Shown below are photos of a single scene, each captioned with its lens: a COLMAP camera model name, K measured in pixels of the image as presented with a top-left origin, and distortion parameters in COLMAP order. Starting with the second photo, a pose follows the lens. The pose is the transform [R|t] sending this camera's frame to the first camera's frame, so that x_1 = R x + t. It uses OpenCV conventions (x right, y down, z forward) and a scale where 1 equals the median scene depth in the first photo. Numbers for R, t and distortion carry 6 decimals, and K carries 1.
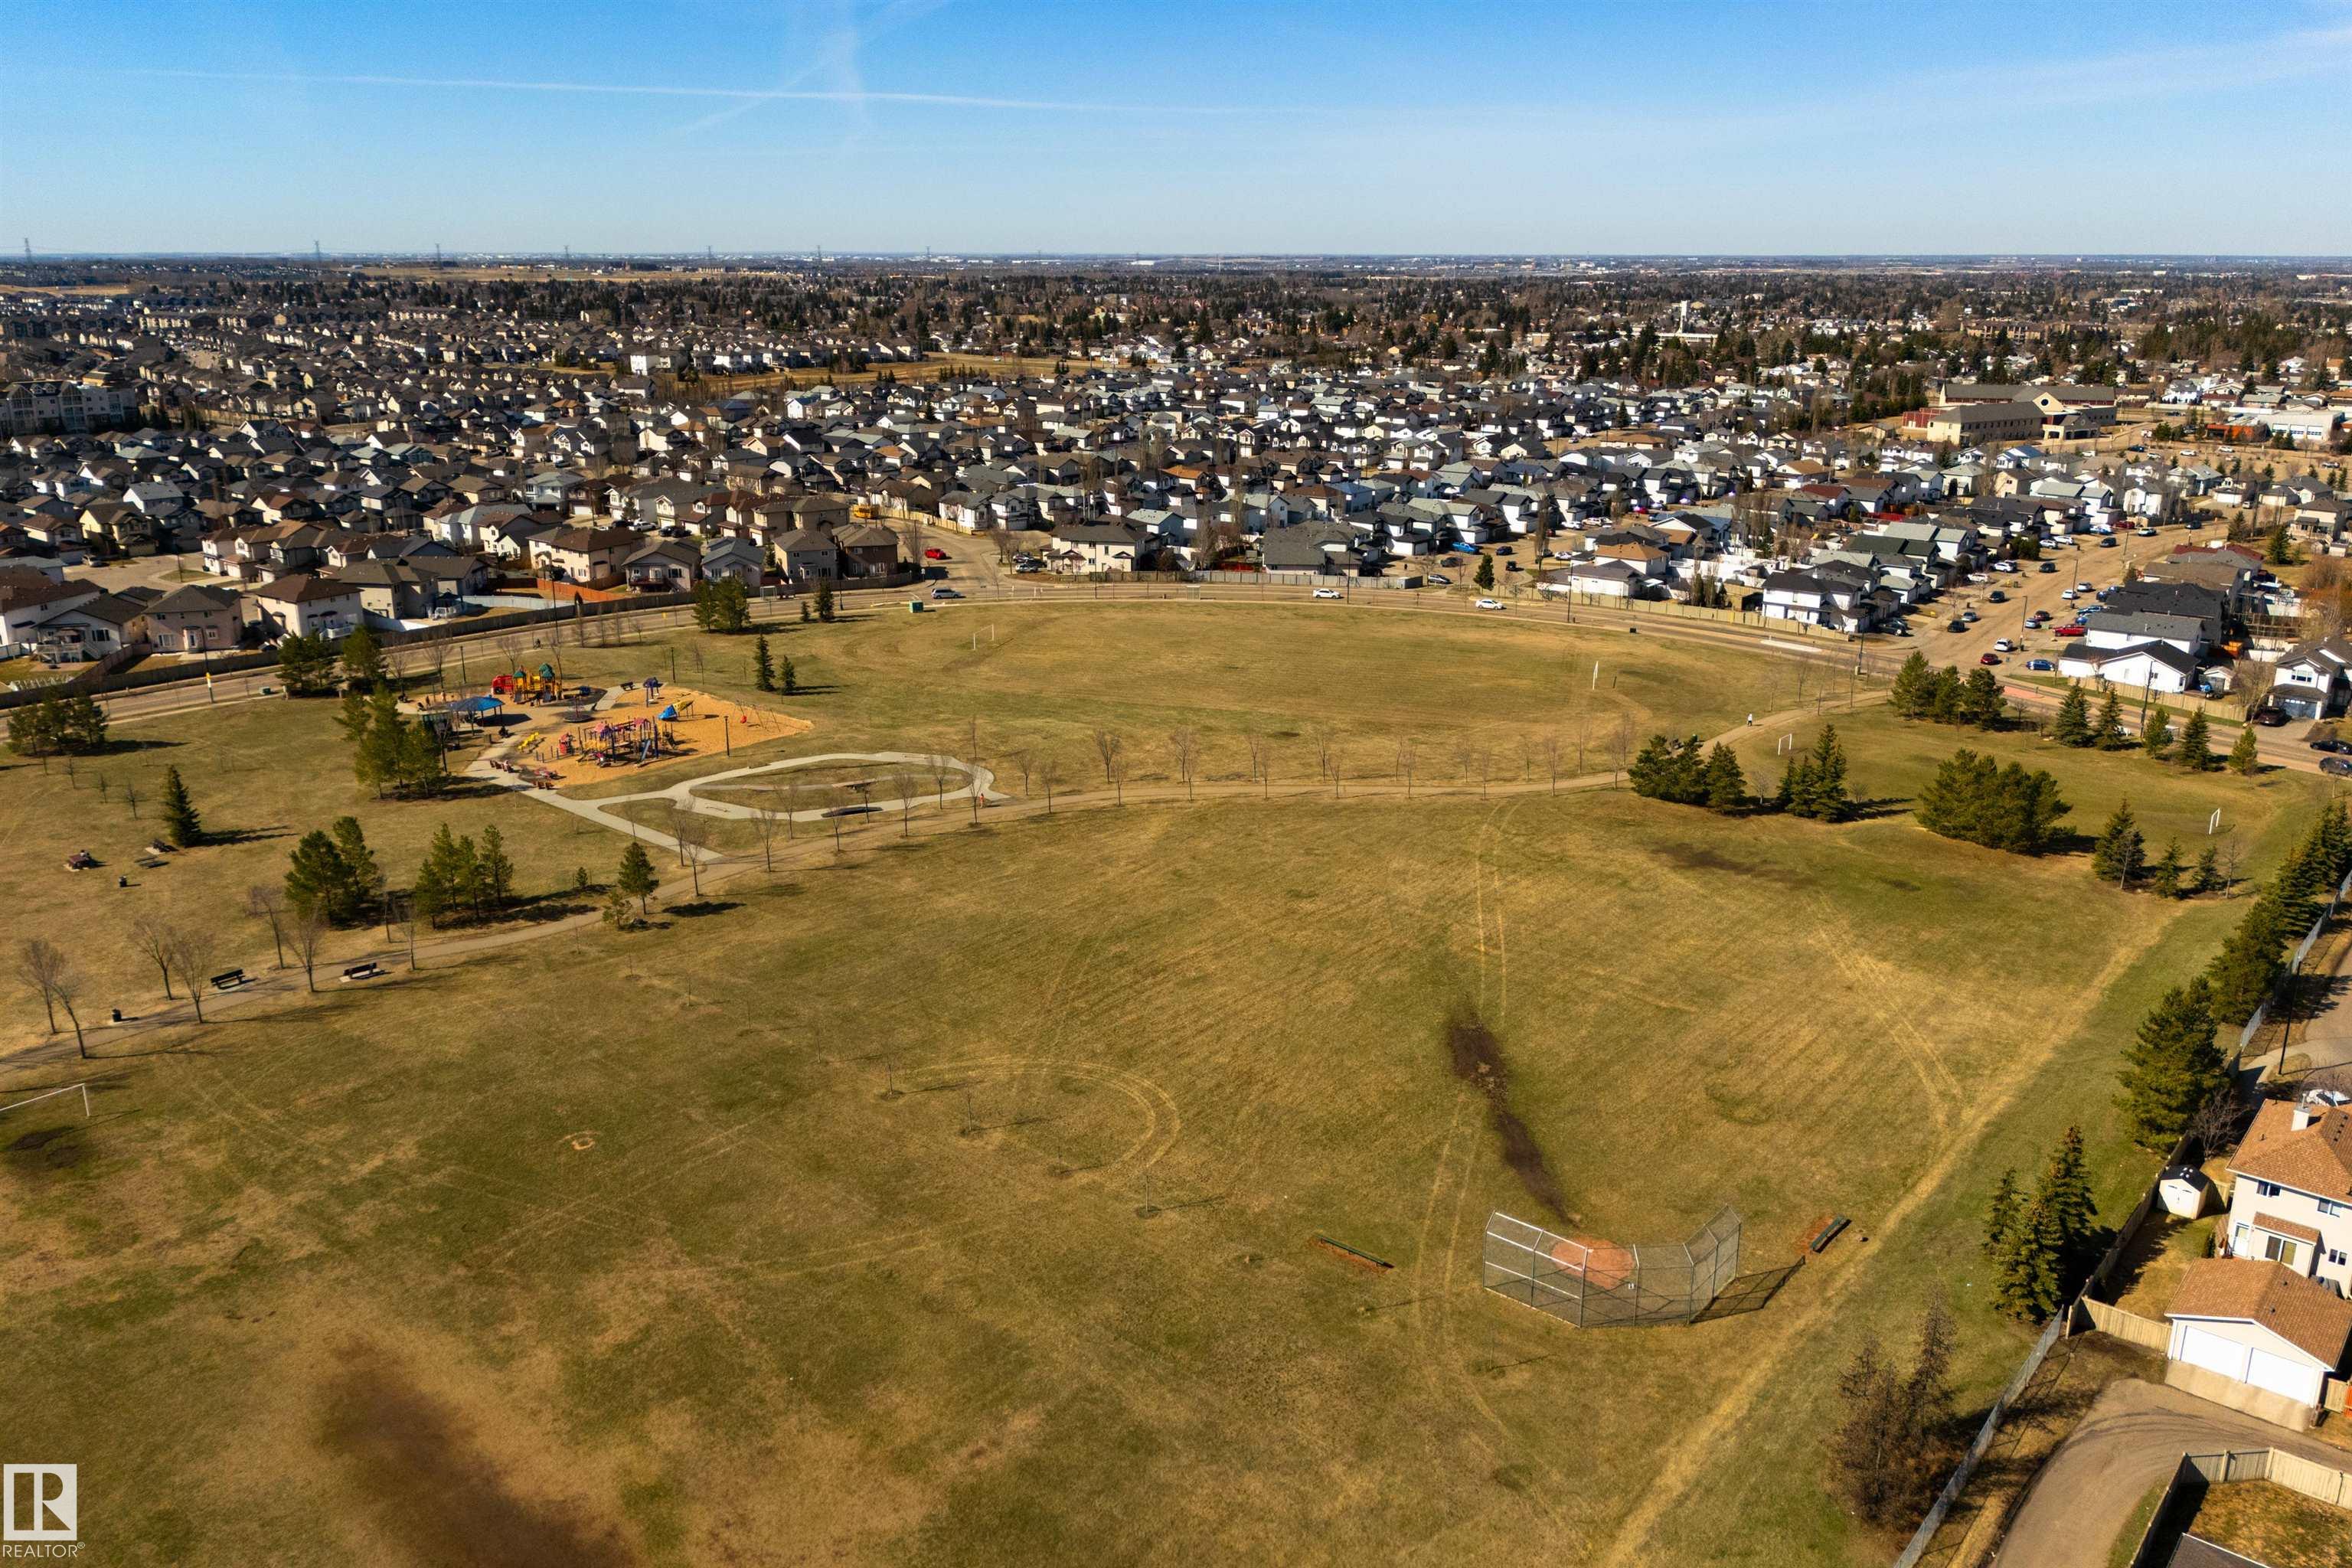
lens RADIAL K [[1764.4, 0, 1169.2], [0, 1764.4, 791.3], [0, 0, 1]] dist [0.057449, -0.106405]
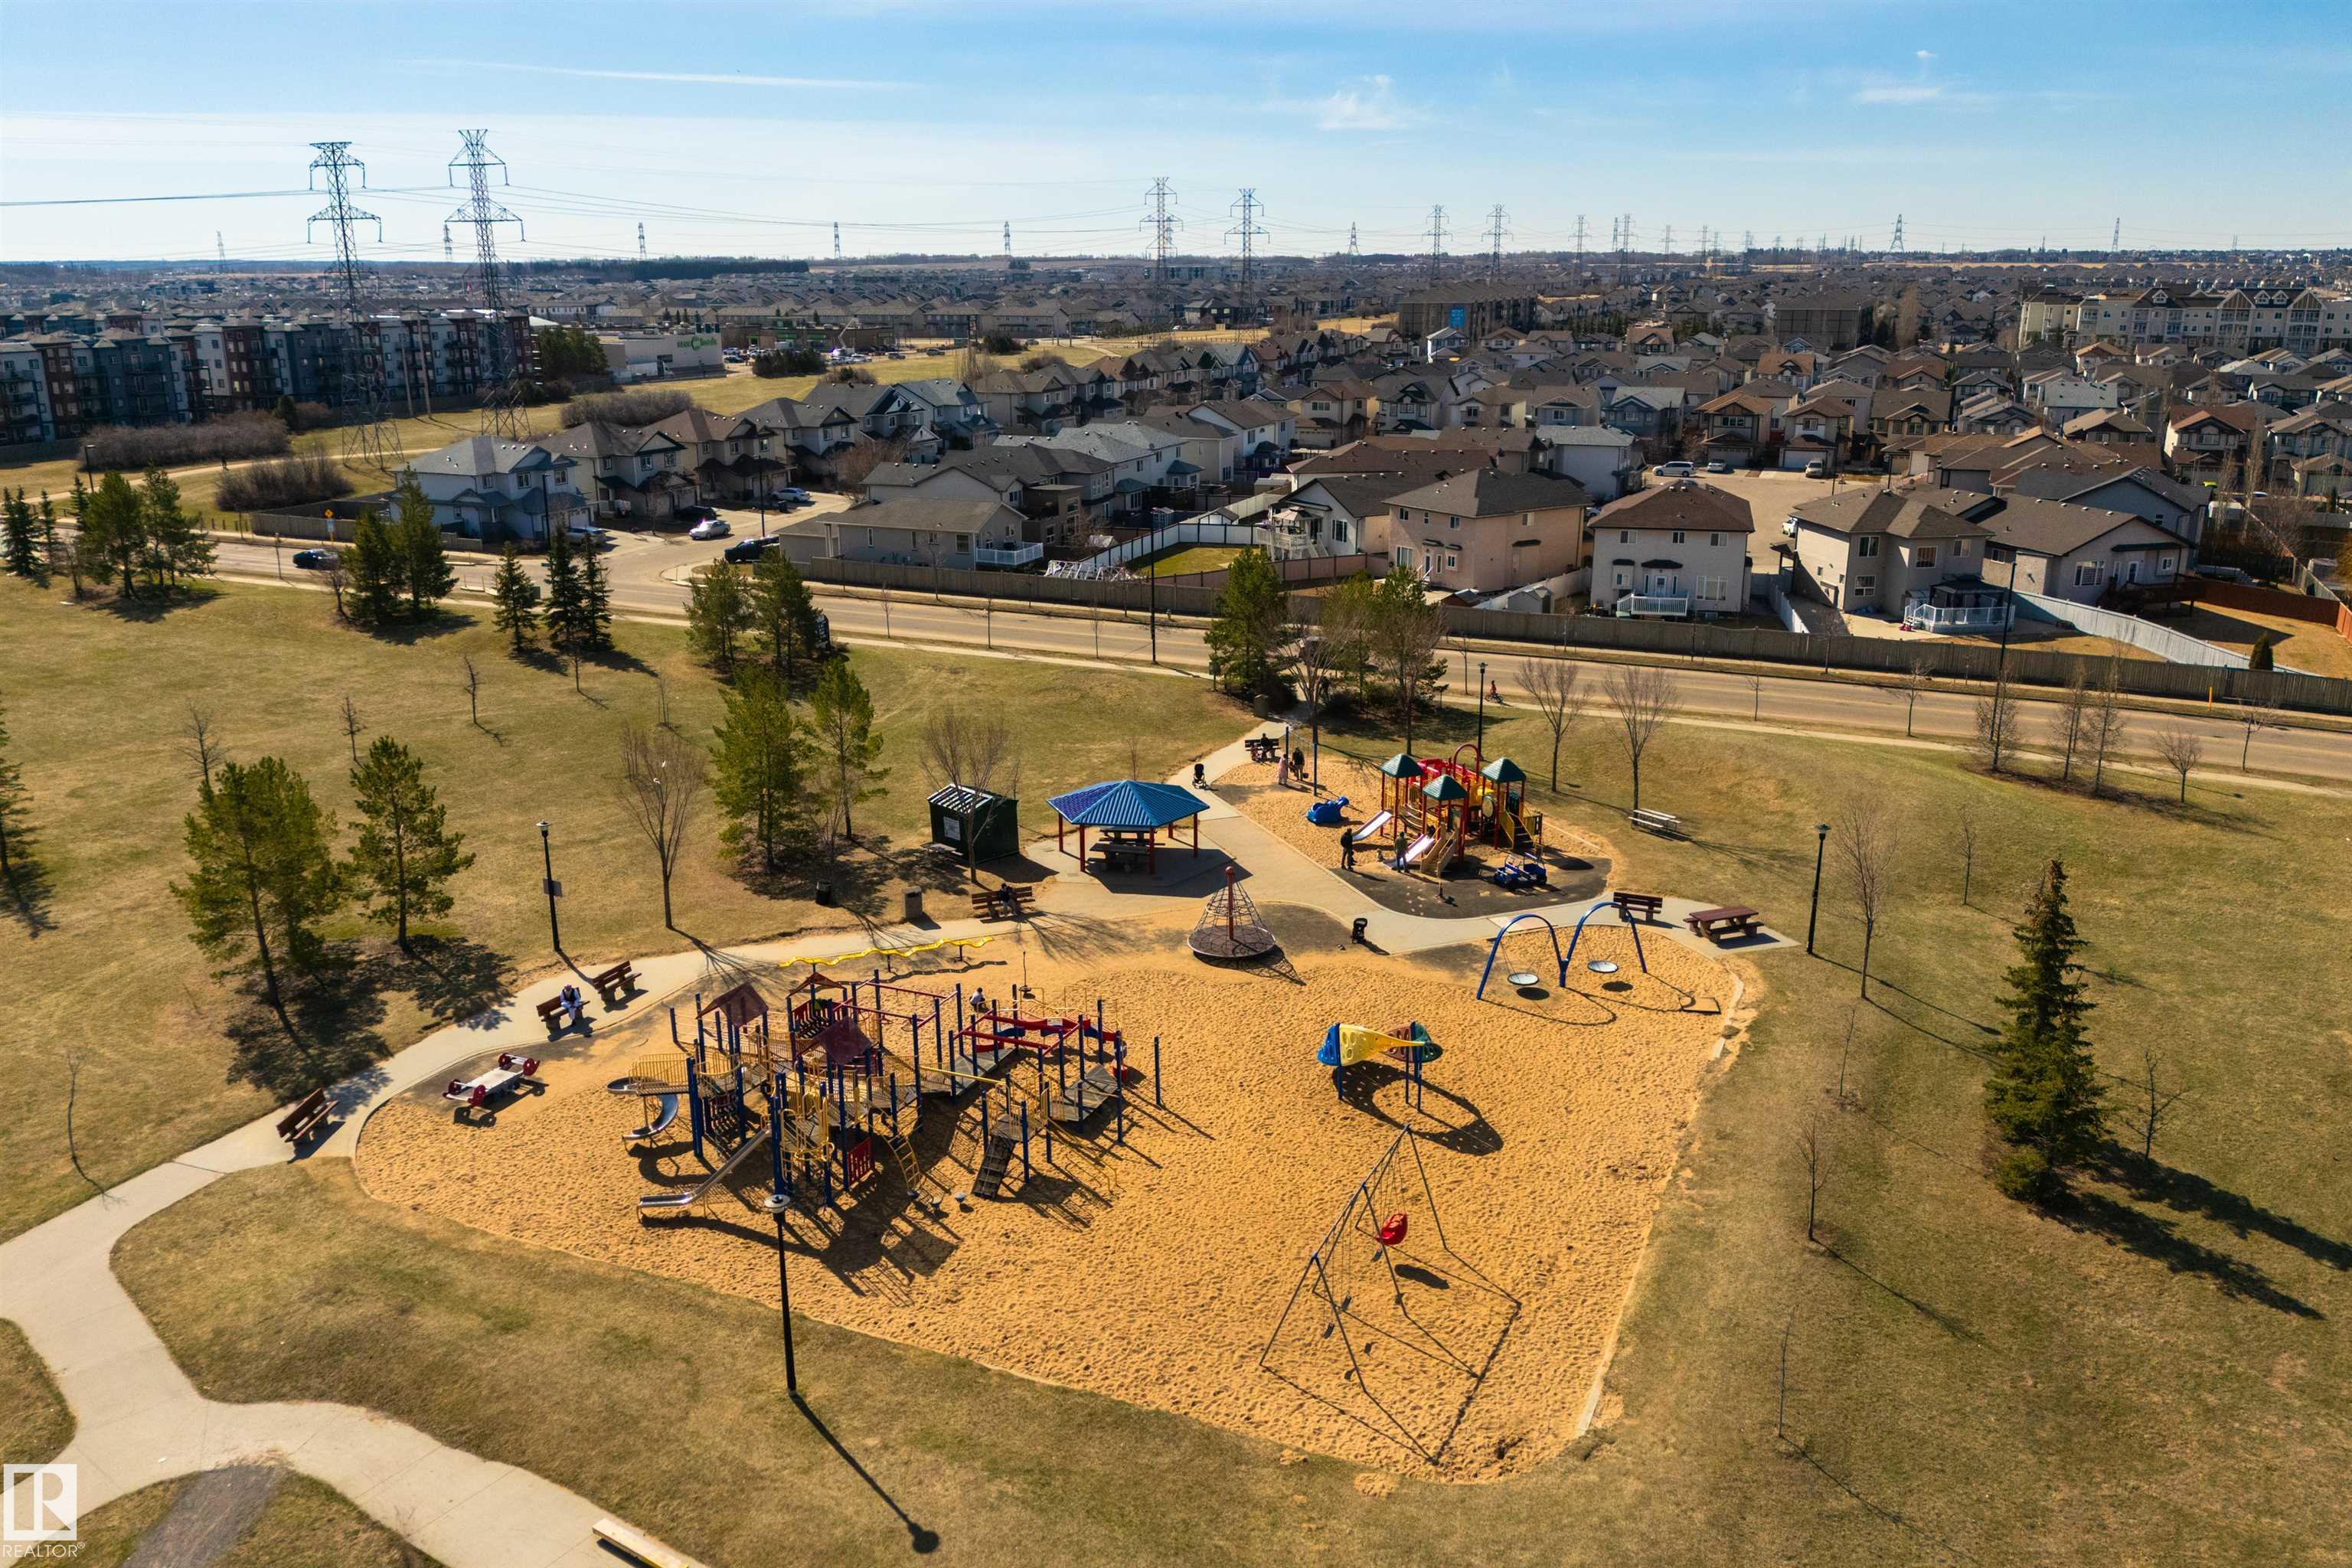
lens RADIAL K [[1764.4, 0, 1169.2], [0, 1764.4, 791.3], [0, 0, 1]] dist [0.057449, -0.106405]
pose [[0.288141, 0.270805, -0.918498, -0.049607], [-0.272421, 0.942728, 0.192488, -0.084749], [0.918020, 0.194754, 0.345411, 0.625999]]
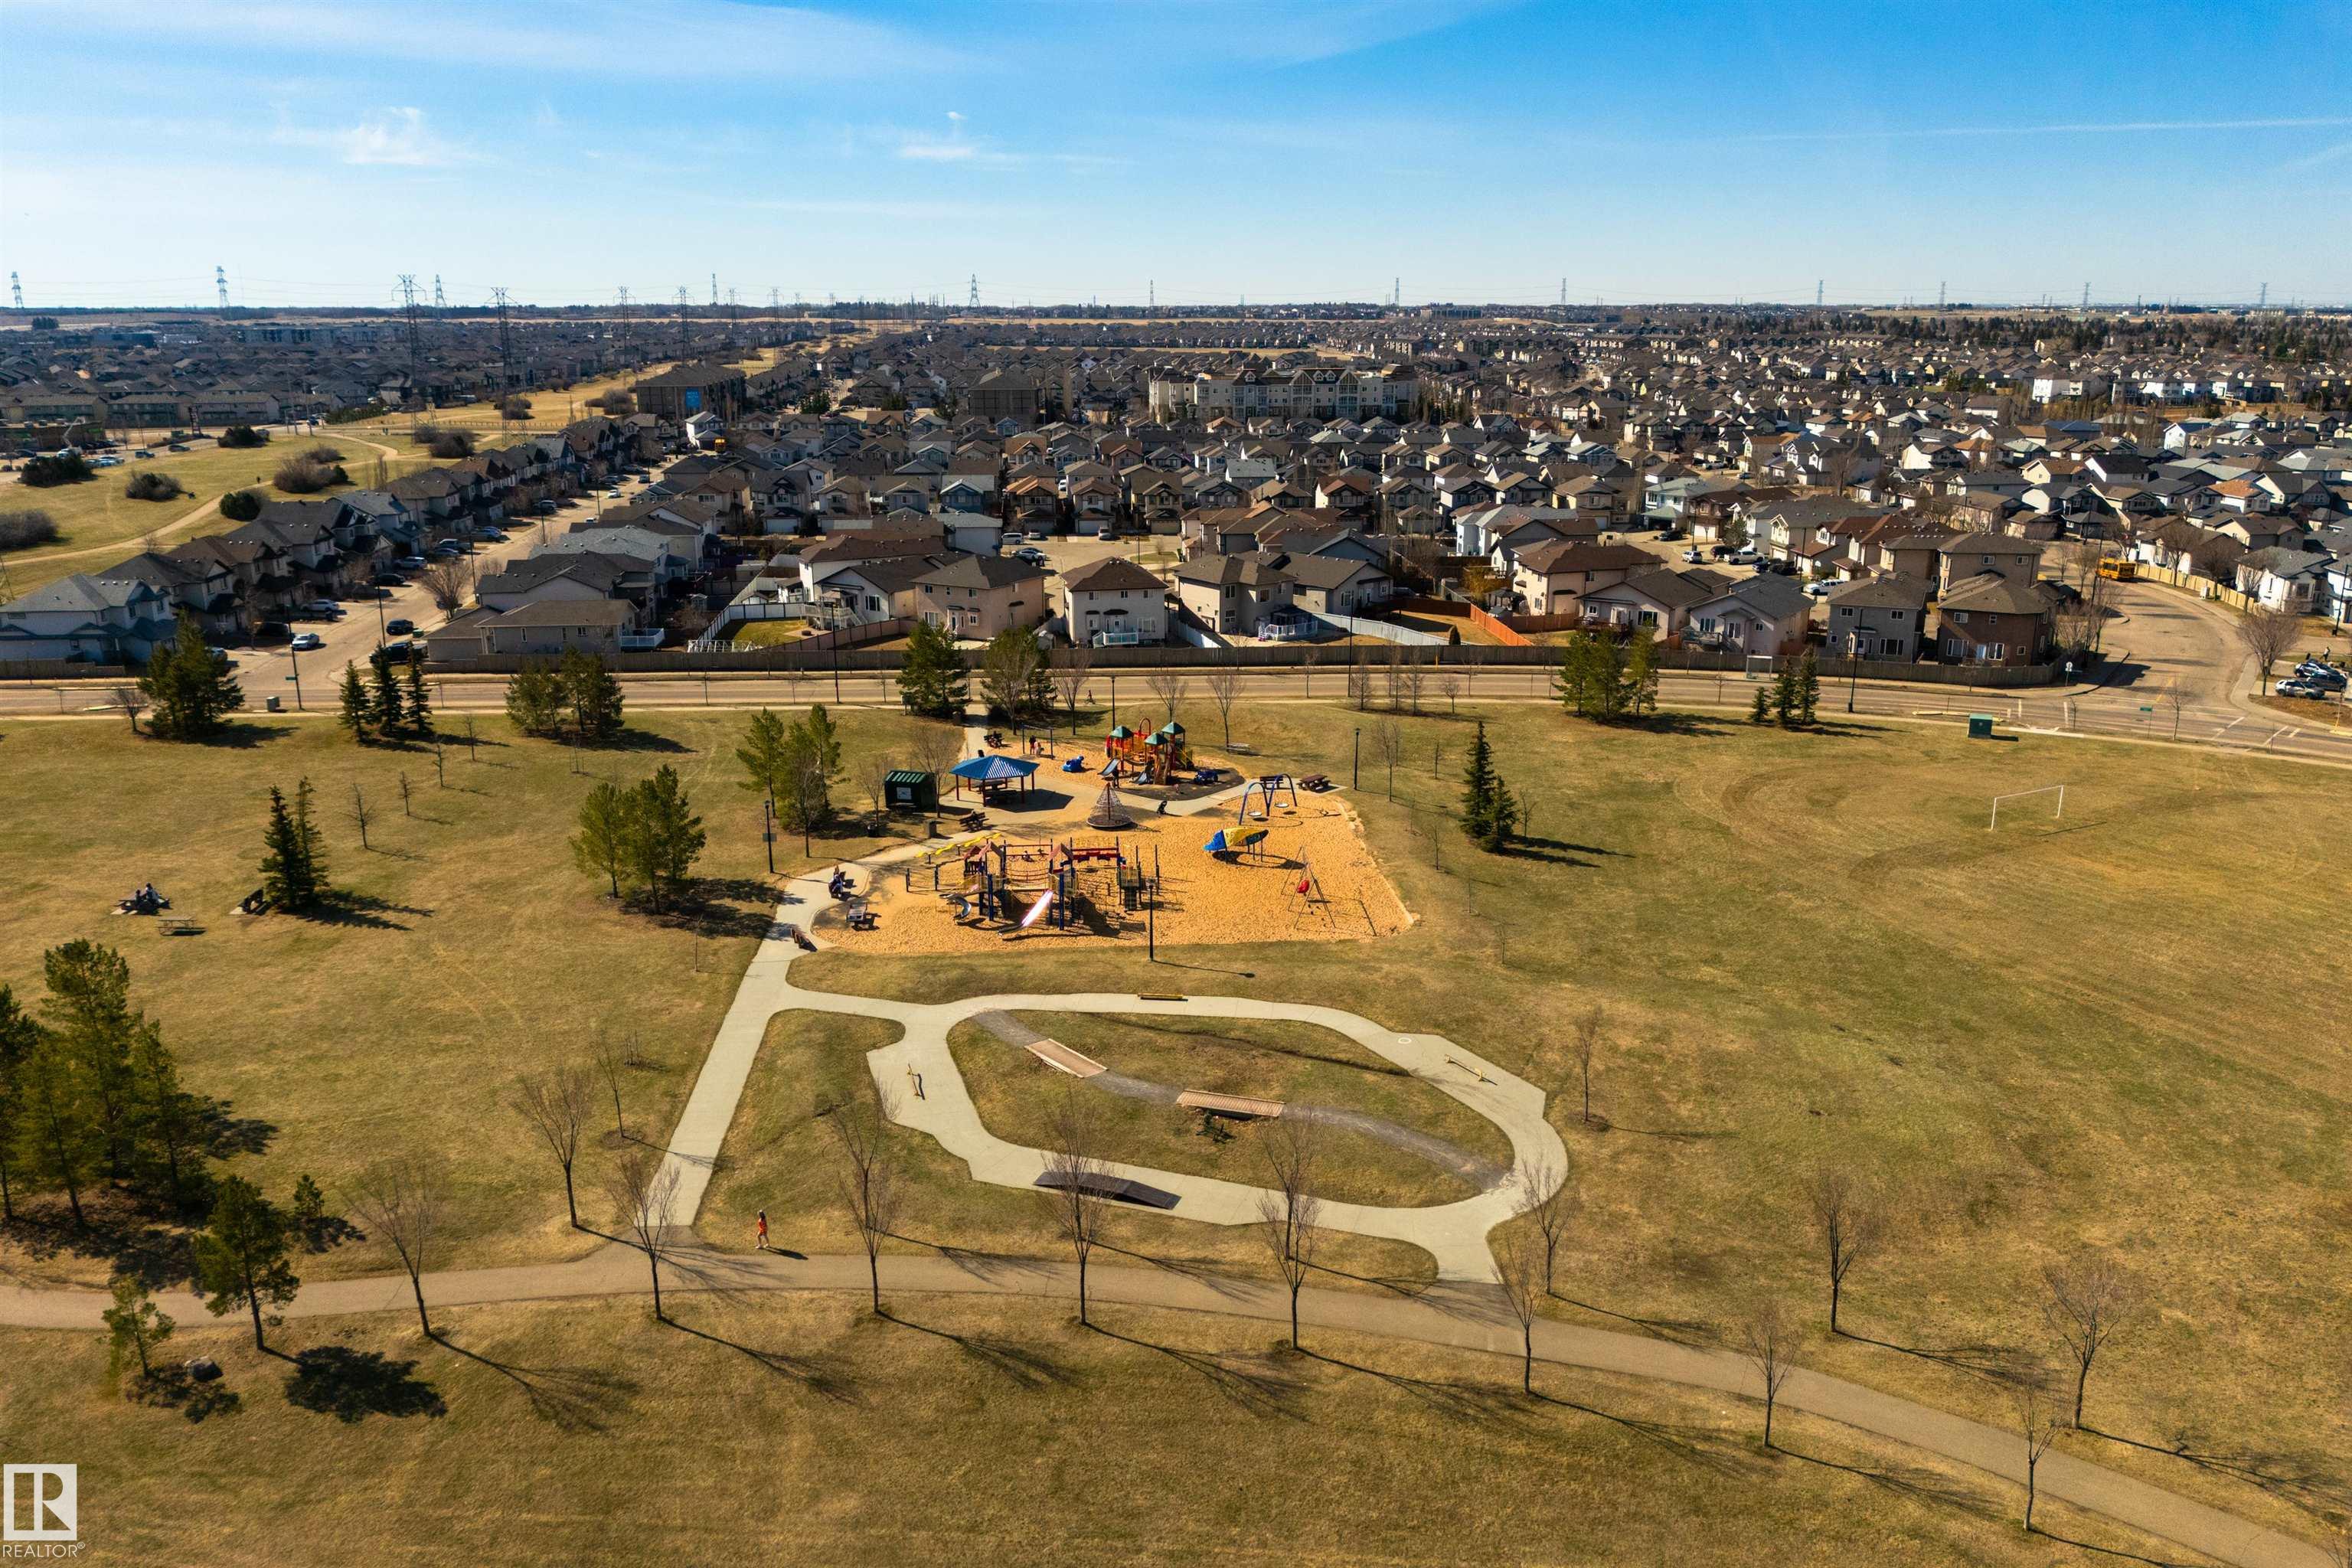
lens RADIAL K [[1764.4, 0, 1169.2], [0, 1764.4, 791.3], [0, 0, 1]] dist [0.057449, -0.106405]
pose [[0.701192, 0.183651, -0.688914, 0.055952], [-0.202582, 0.977750, 0.054457, -0.061594], [0.683587, 0.101377, 0.722794, 0.422098]]
